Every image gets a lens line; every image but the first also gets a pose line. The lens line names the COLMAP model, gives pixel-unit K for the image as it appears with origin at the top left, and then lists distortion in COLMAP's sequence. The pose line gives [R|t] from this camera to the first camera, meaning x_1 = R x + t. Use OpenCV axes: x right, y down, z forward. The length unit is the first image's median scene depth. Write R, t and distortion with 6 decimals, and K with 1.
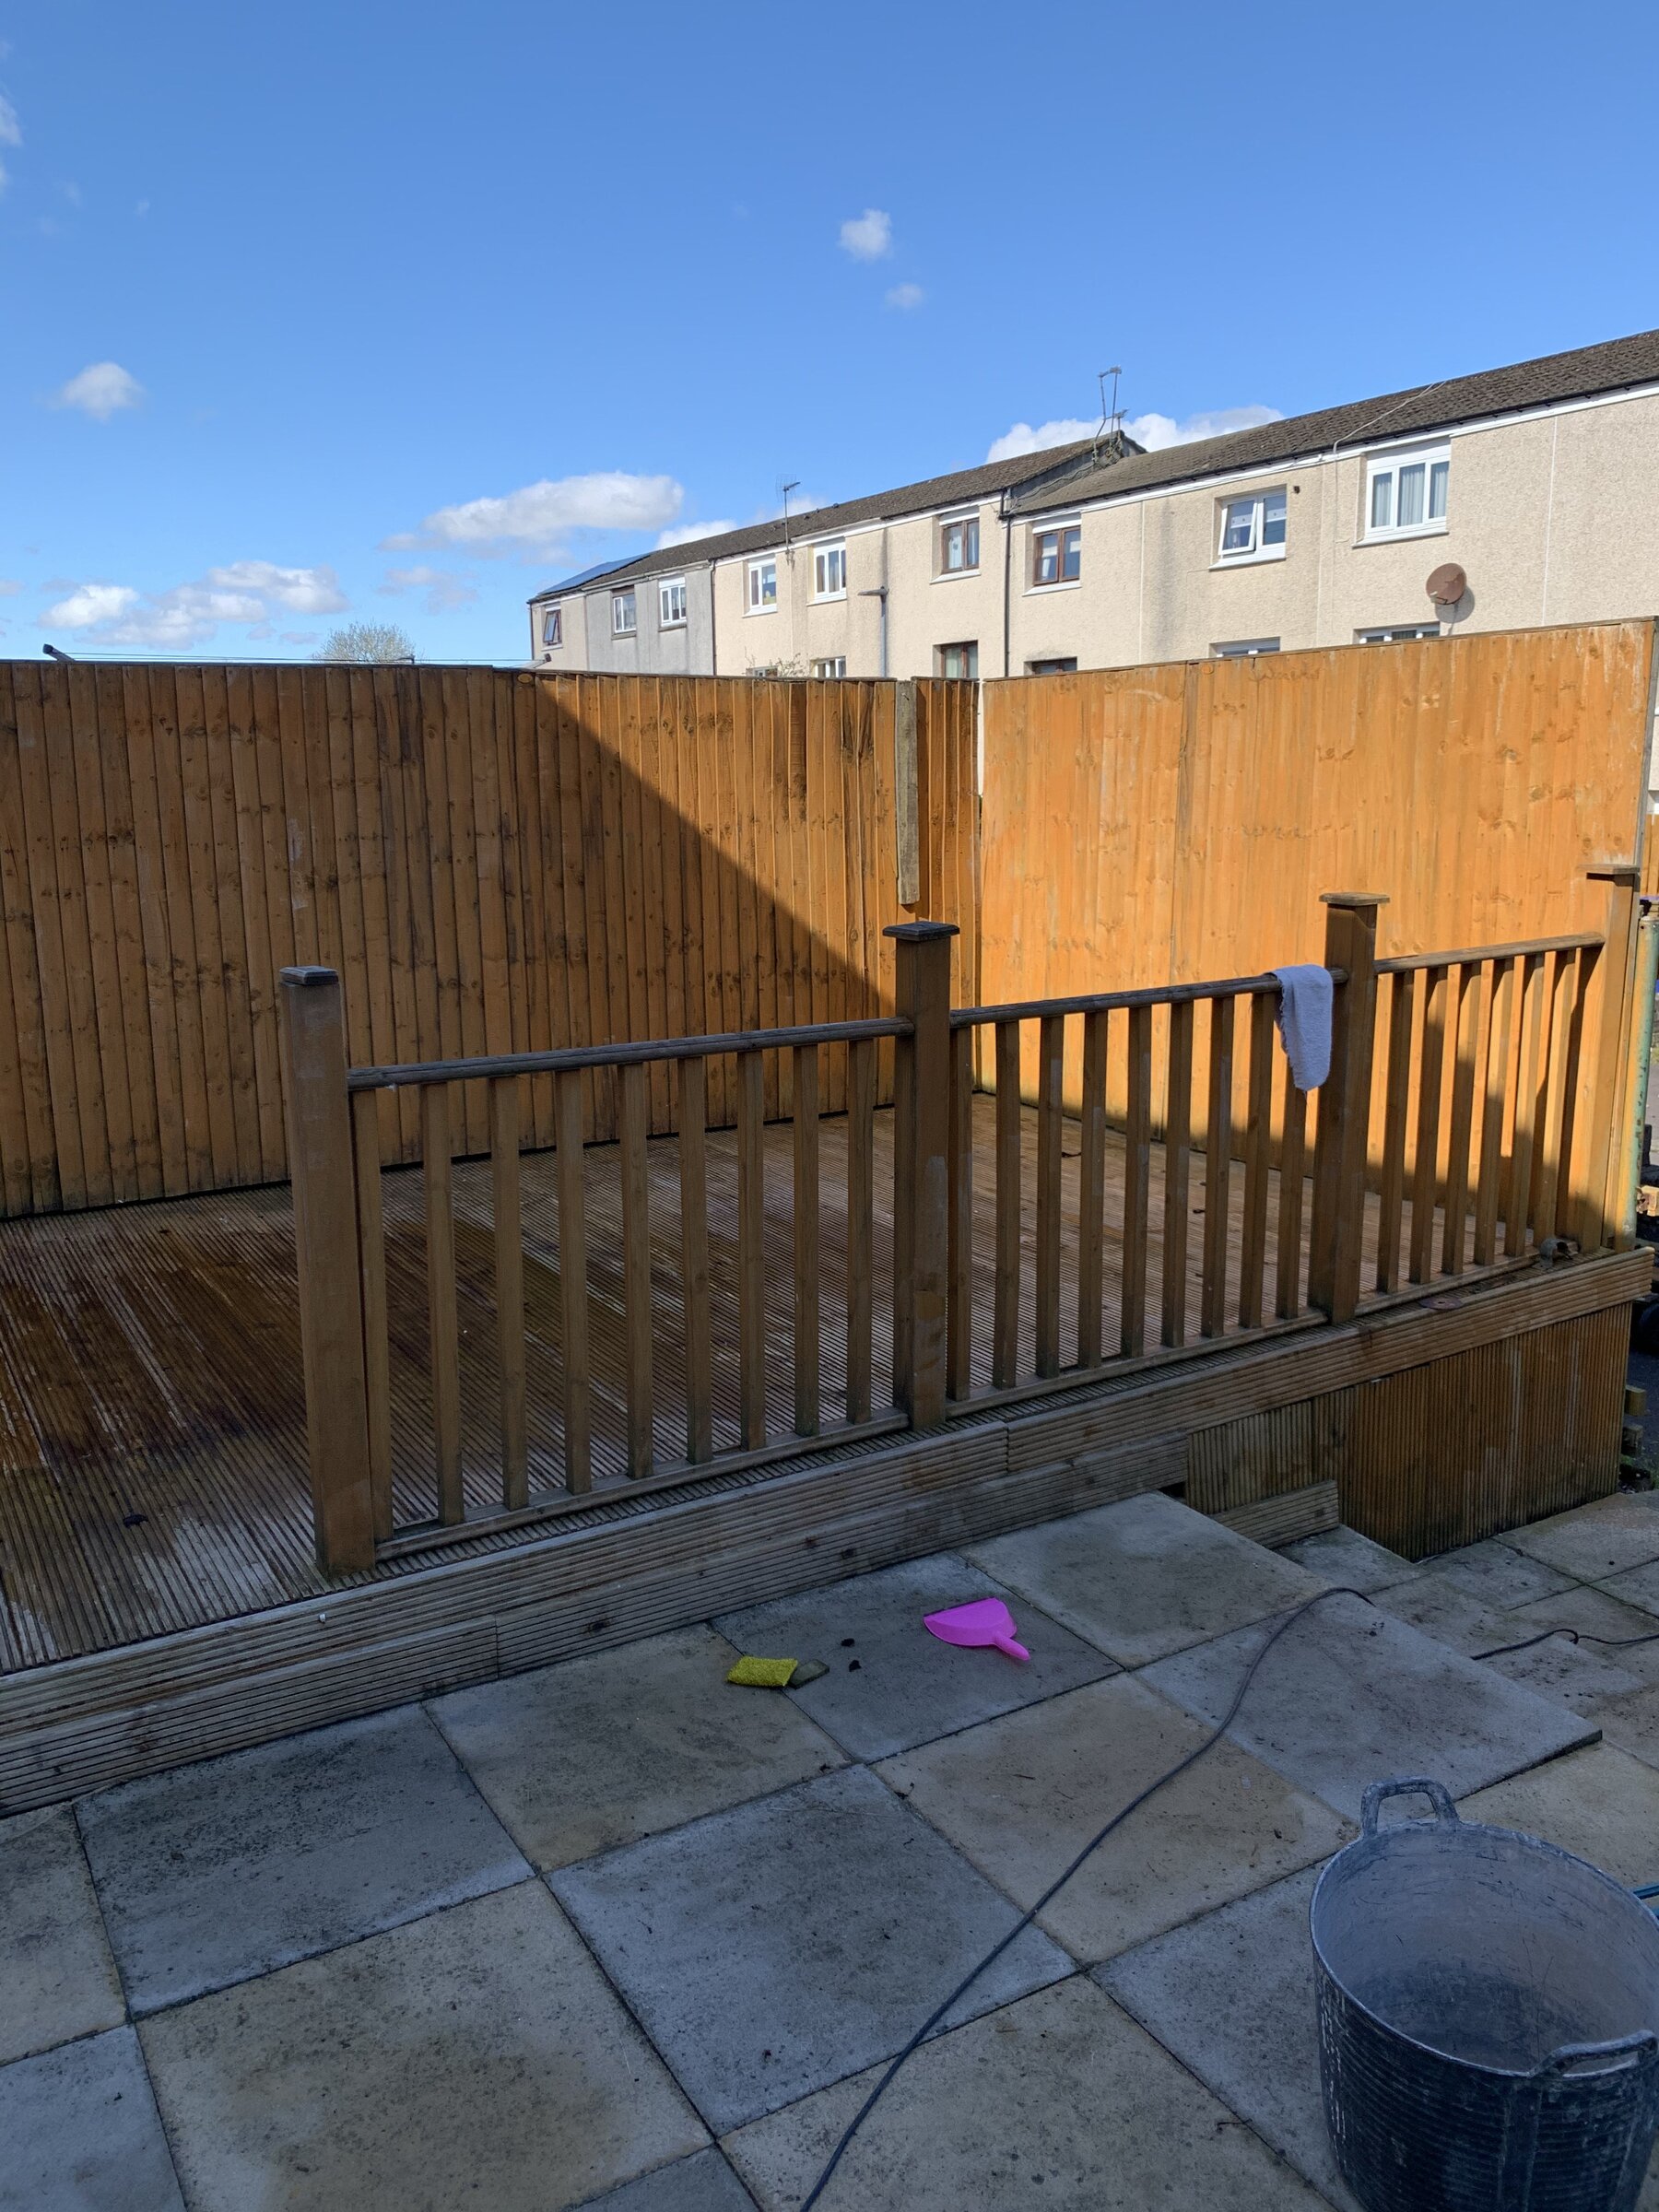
lens RADIAL K [[1686.6, 0, 841.0], [0, 1686.6, 1103.8], [0, 0, 1]] dist [0.047251, -0.059996]
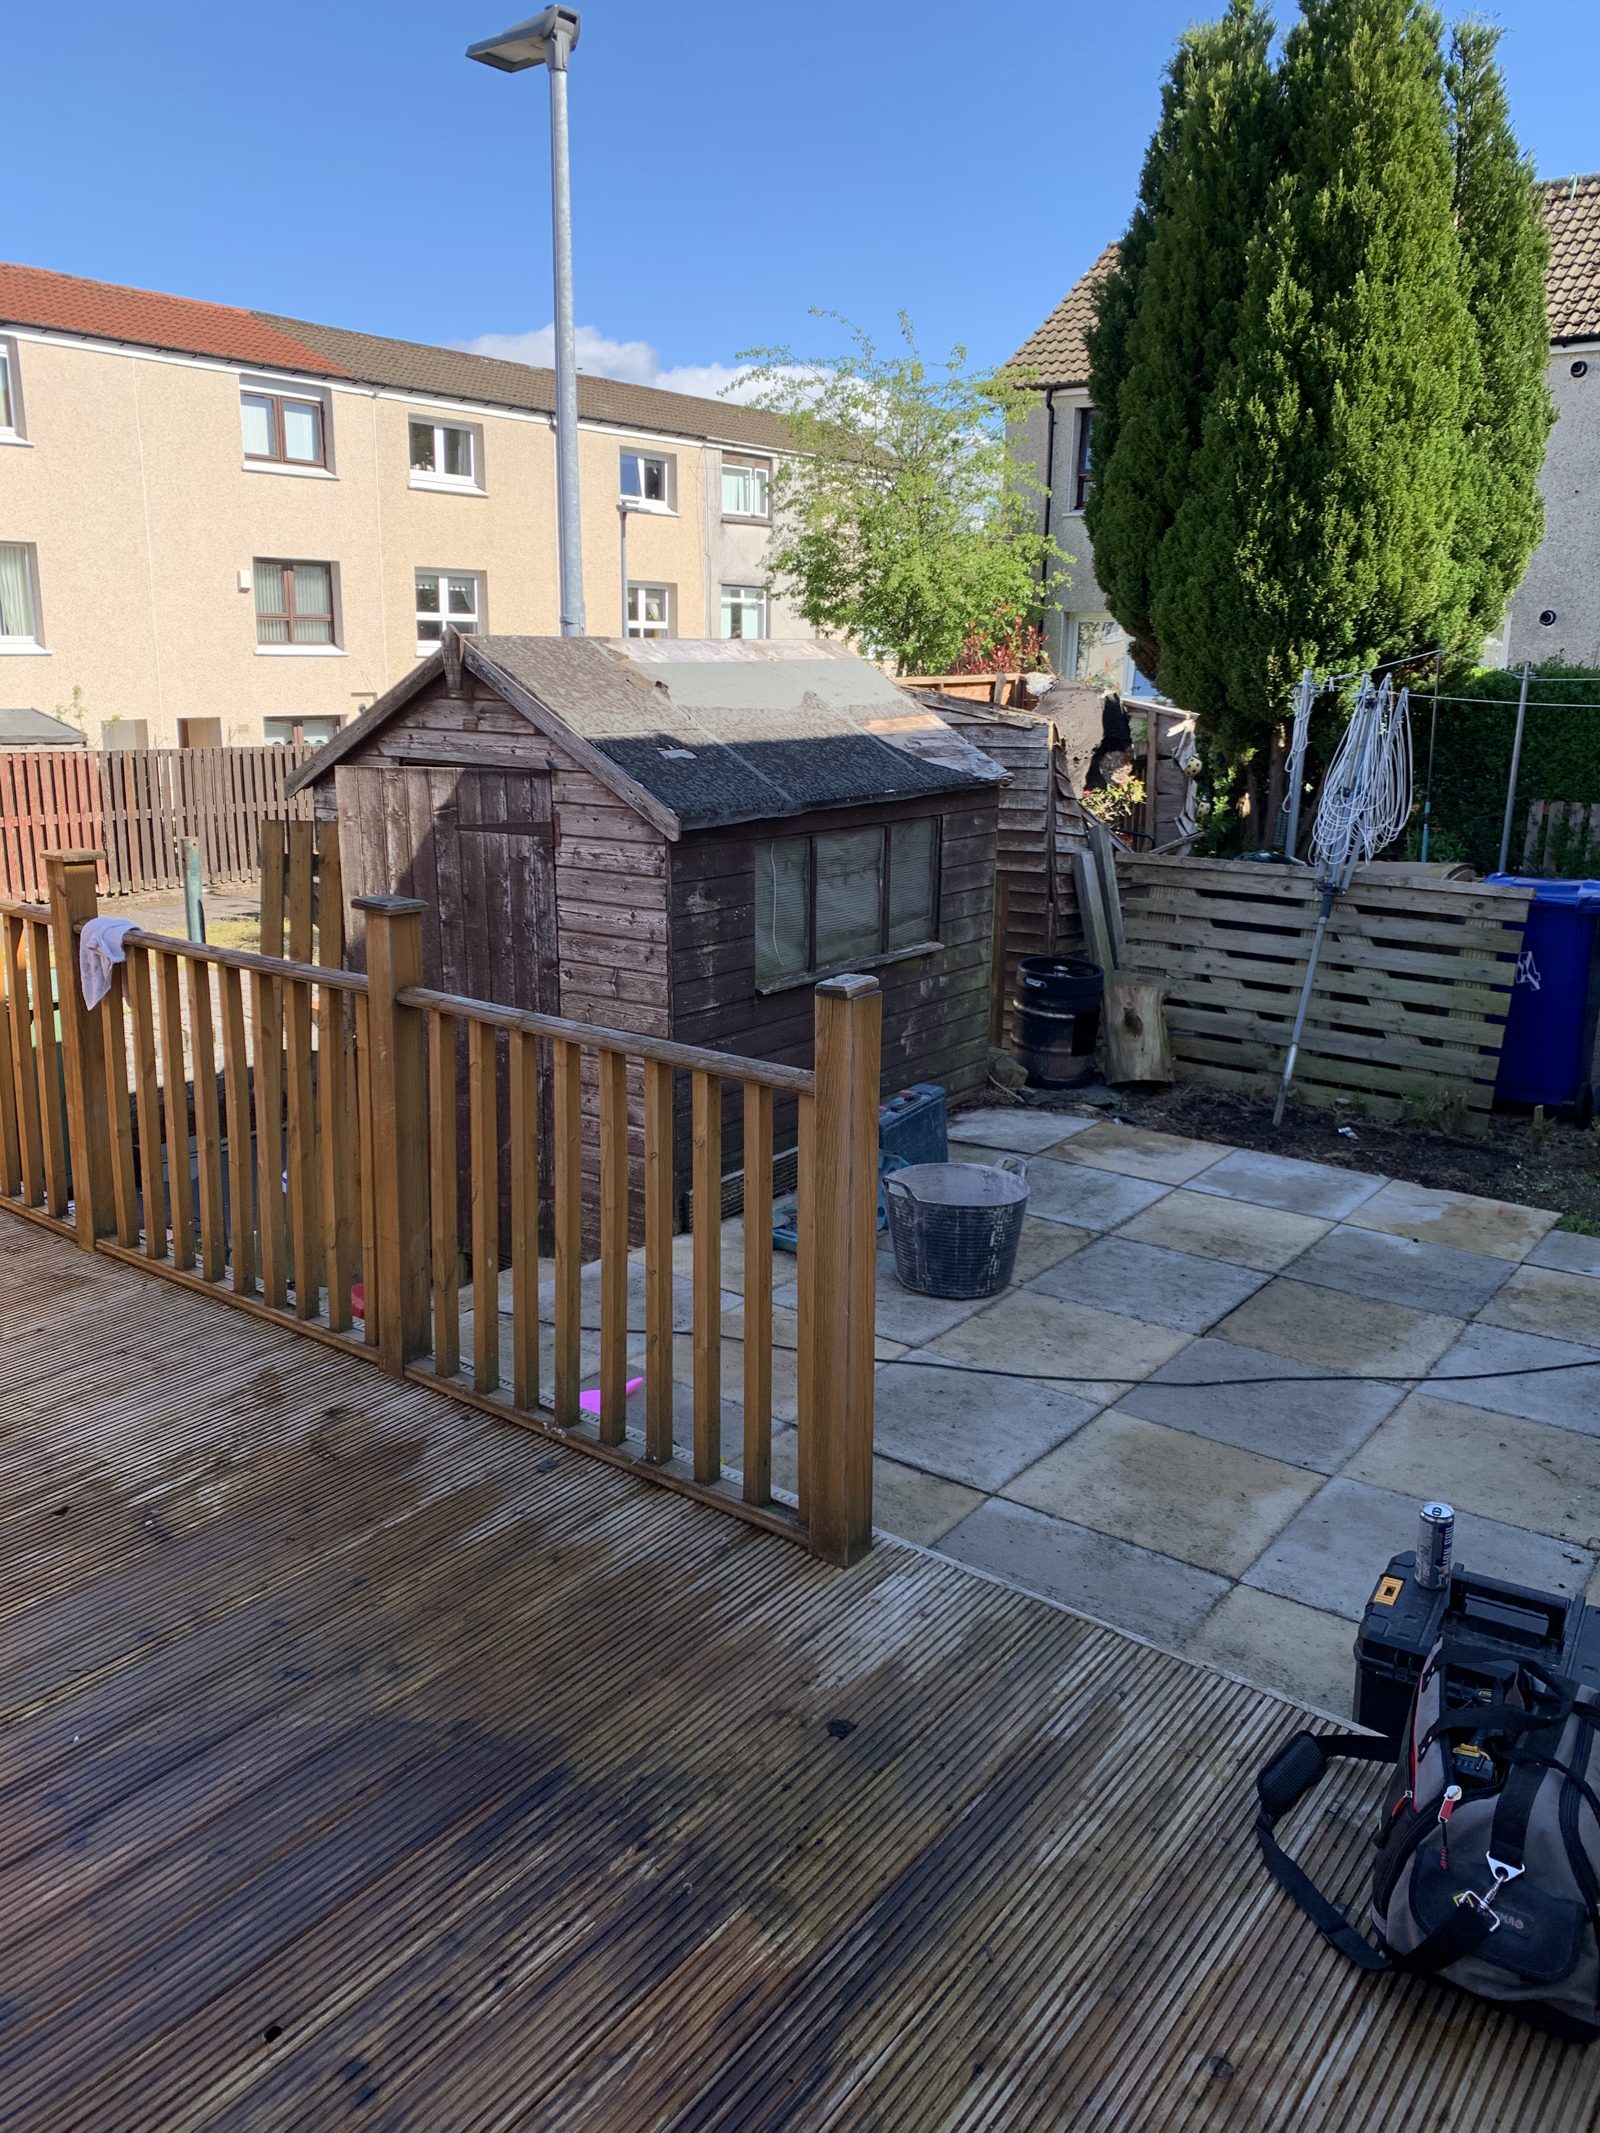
lens RADIAL K [[1626.4, 0, 800.6], [0, 1626.4, 1061.5], [0, 0, 1]] dist [0.047251, -0.059996]
pose [[-0.370738, -0.231933, 0.899311, -0.887963], [0.165294, 0.936378, 0.309634, -0.253058], [-0.913910, 0.263444, -0.308814, 1.008535]]
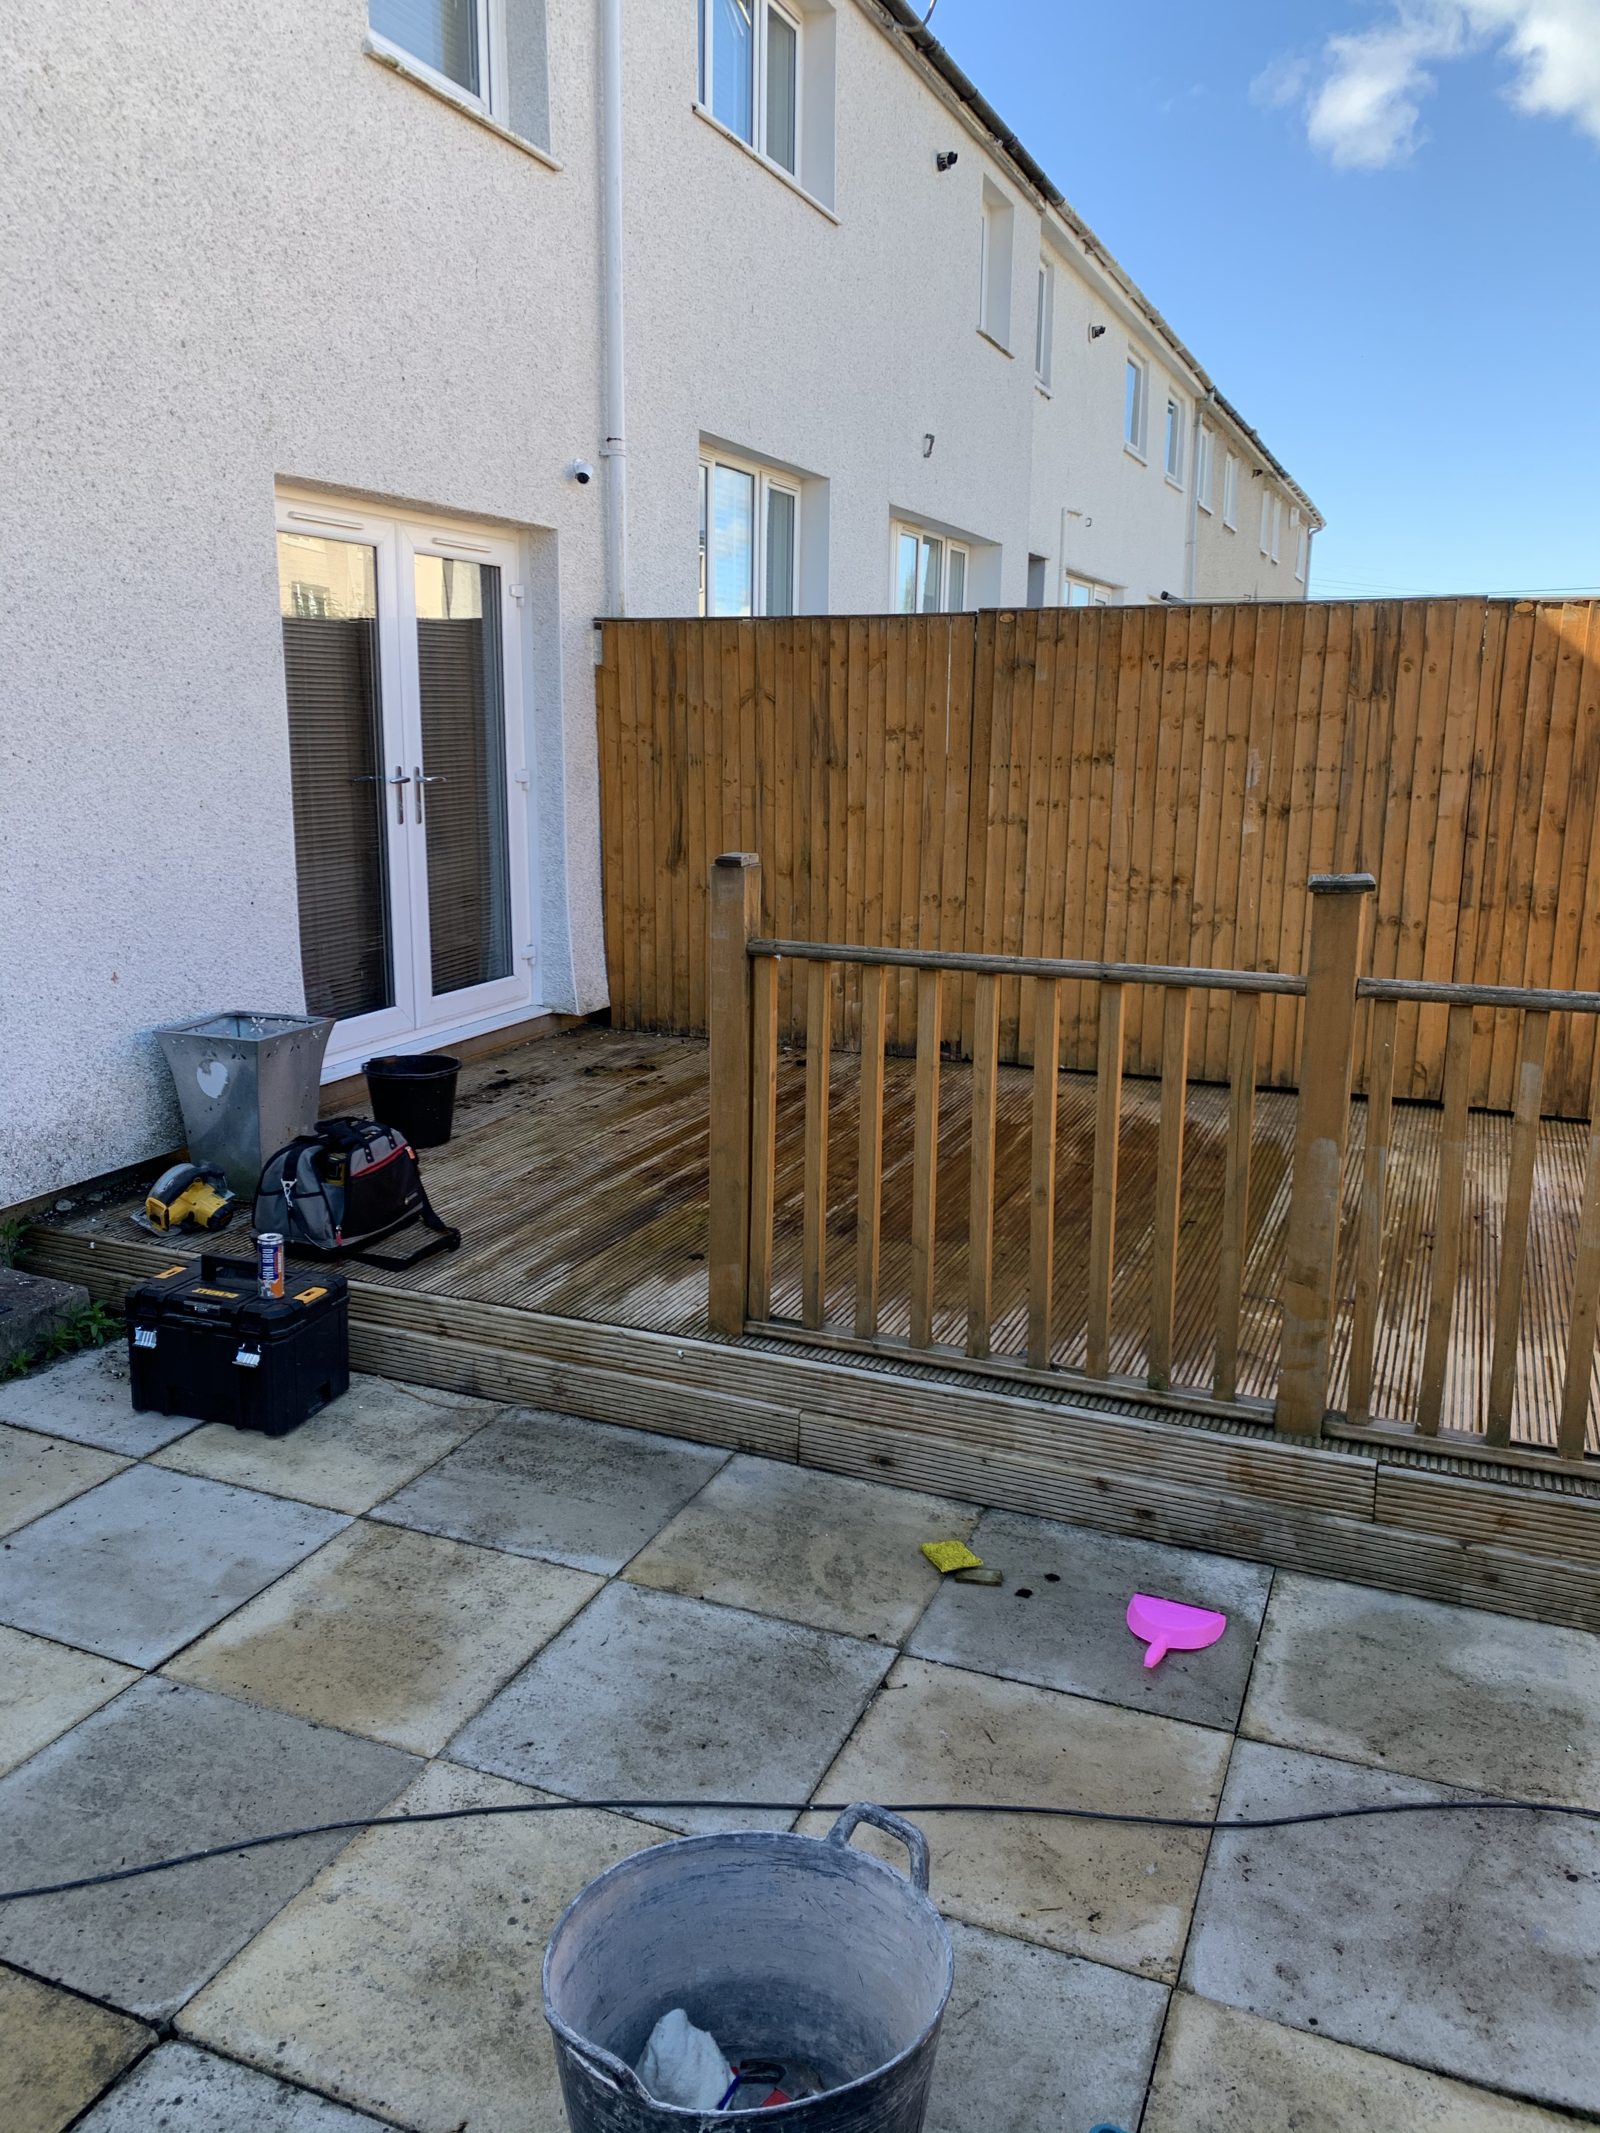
lens RADIAL K [[1626.4, 0, 798.8], [0, 1626.4, 1077.5], [0, 0, 1]] dist [0.047251, -0.059996]
pose [[0.589115, 0.195210, -0.784115, 0.525958], [-0.173660, 0.978292, 0.113079, -0.046367], [0.789168, 0.069553, 0.610226, 0.232033]]
